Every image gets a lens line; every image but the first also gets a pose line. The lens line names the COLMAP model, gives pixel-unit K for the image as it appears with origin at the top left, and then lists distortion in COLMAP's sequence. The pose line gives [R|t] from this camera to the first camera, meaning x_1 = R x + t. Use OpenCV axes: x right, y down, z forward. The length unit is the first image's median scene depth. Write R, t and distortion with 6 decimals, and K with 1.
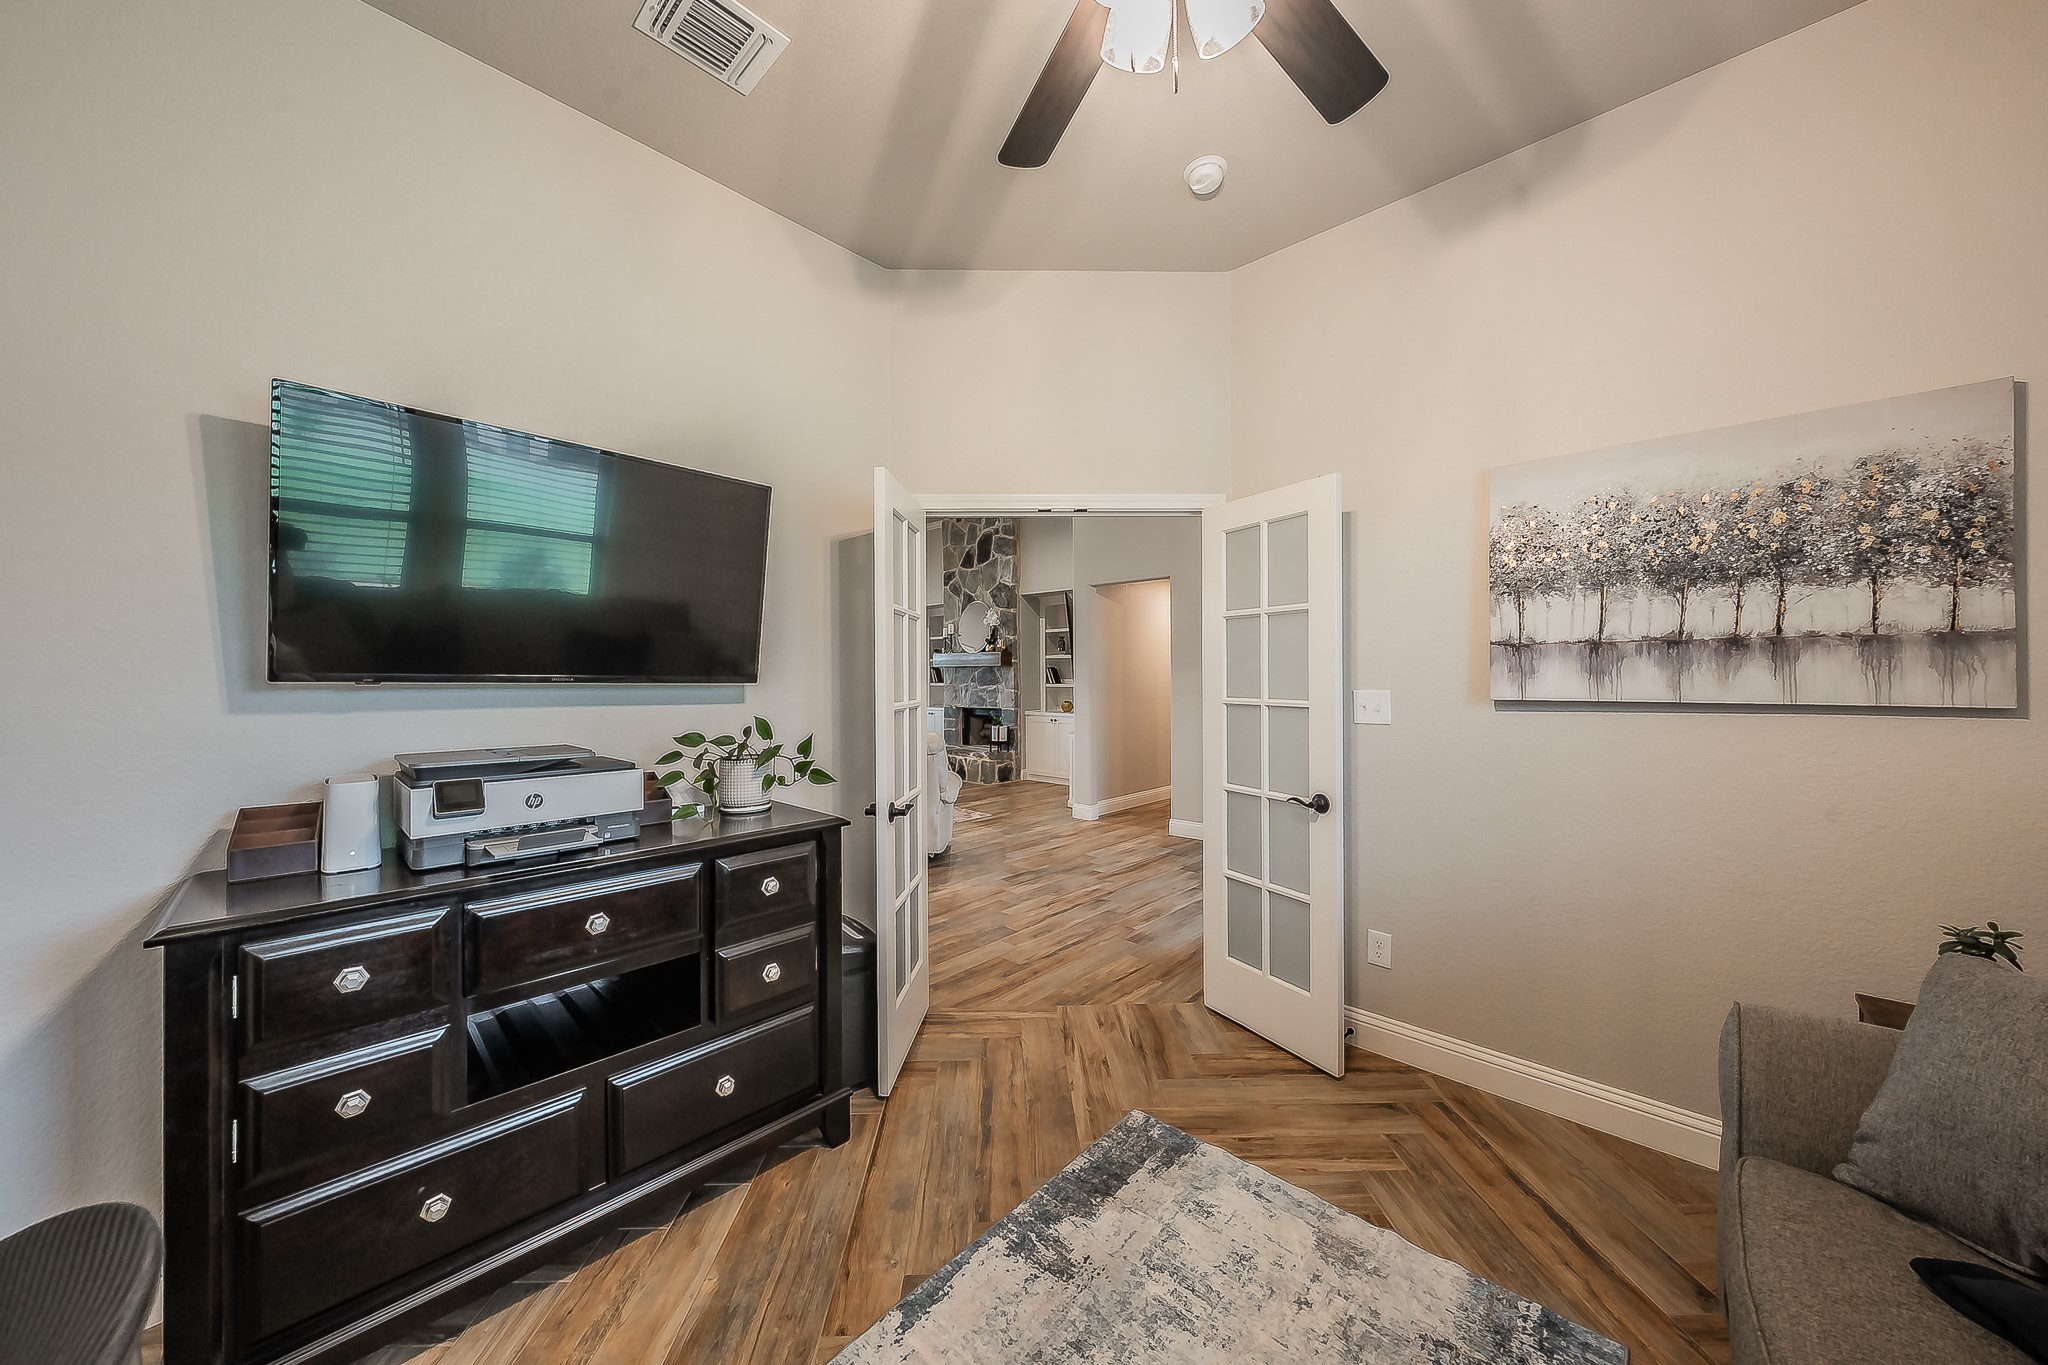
lens RADIAL K [[710.4, 0, 1013.0], [0, 710.4, 673.3], [0, 0, 1]] dist [0.001281, 0.000075]
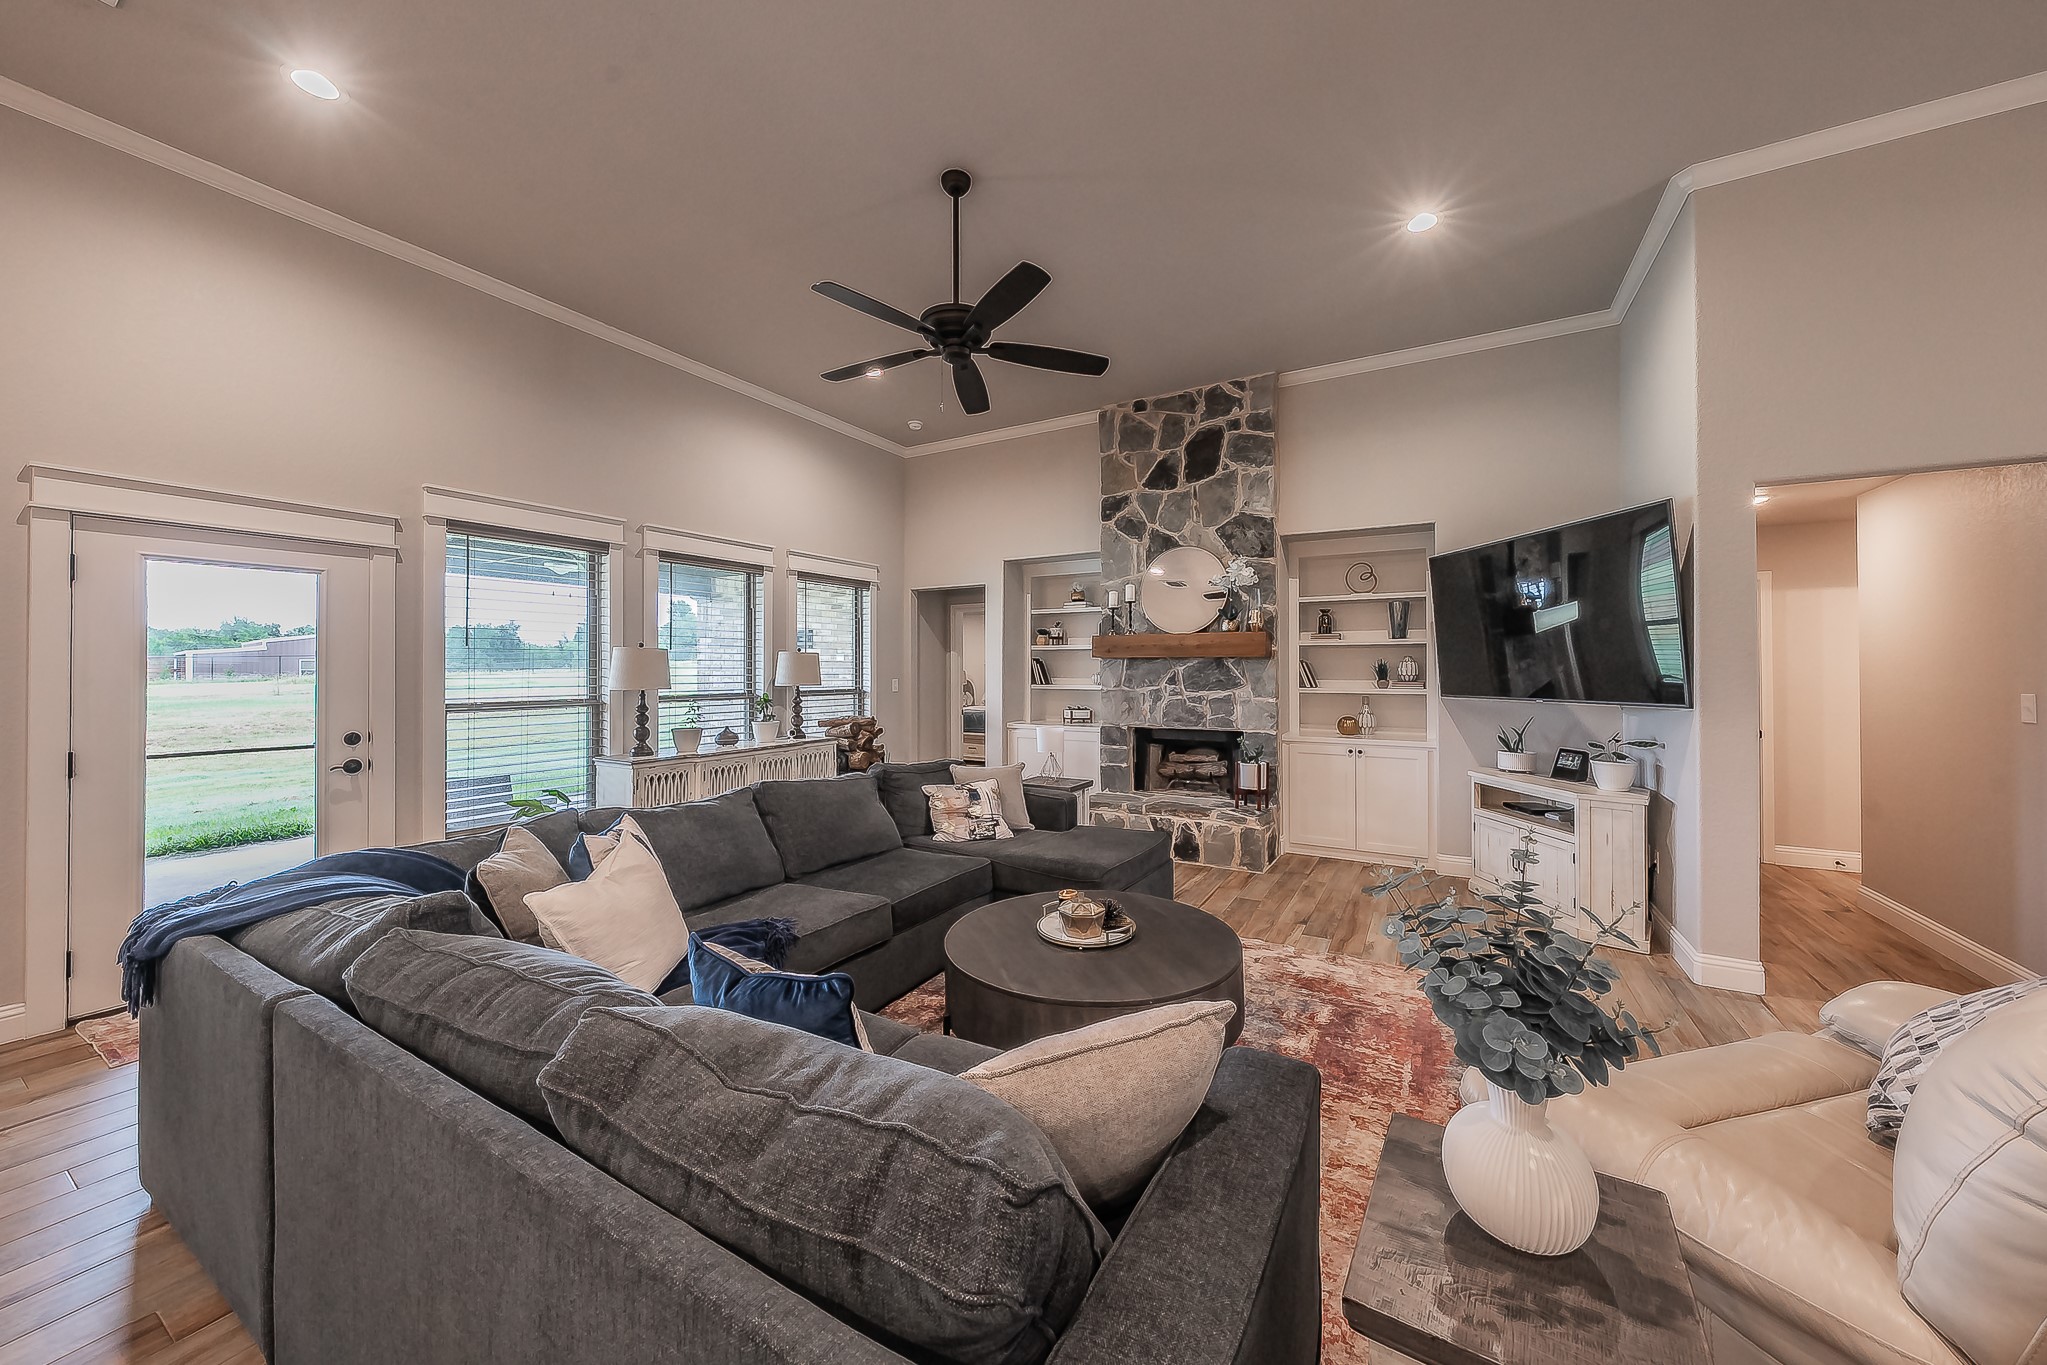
lens RADIAL K [[710.0, 0, 1036.6], [0, 710.0, 663.2], [0, 0, 1]] dist [0.001281, 0.000075]
pose [[0.963637, 0.005686, 0.267153, -0.330584], [-0.003114, 0.999945, -0.010048, 0.001204], [-0.267196, 0.008851, 0.963602, 0.485079]]
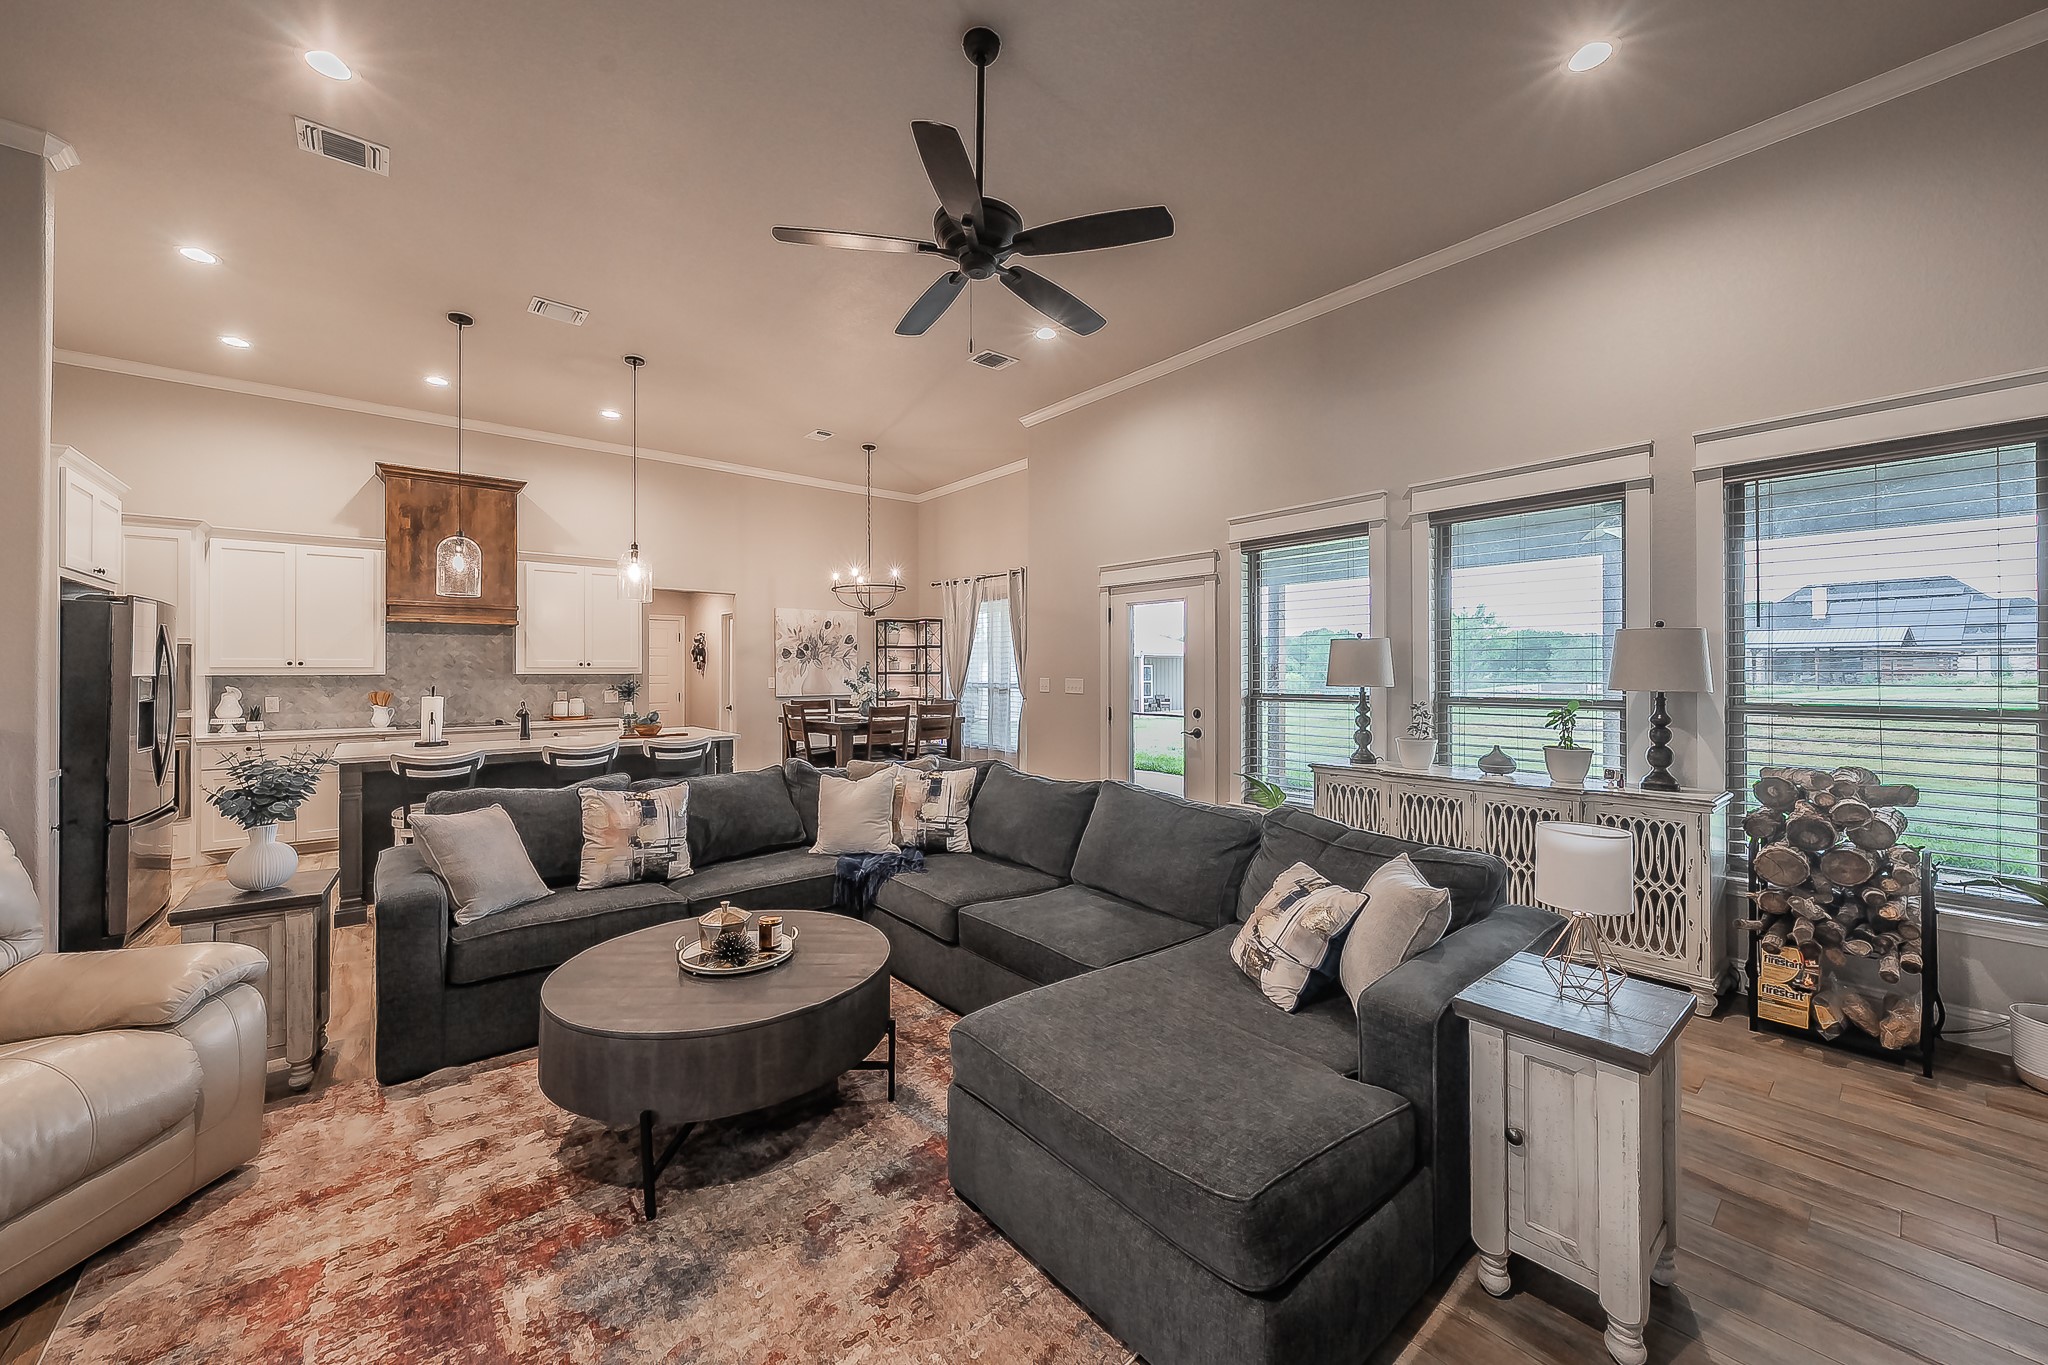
lens RADIAL K [[766.1, 0, 1002.9], [0, 766.1, 675.4], [0, 0, 1]] dist [-0.000892, 0.000024]
pose [[-0.103585, 0.010868, -0.994561, 0.009472], [0.002109, 0.999940, 0.010707, 0.003261], [0.994618, -0.000989, -0.103601, 0.858953]]
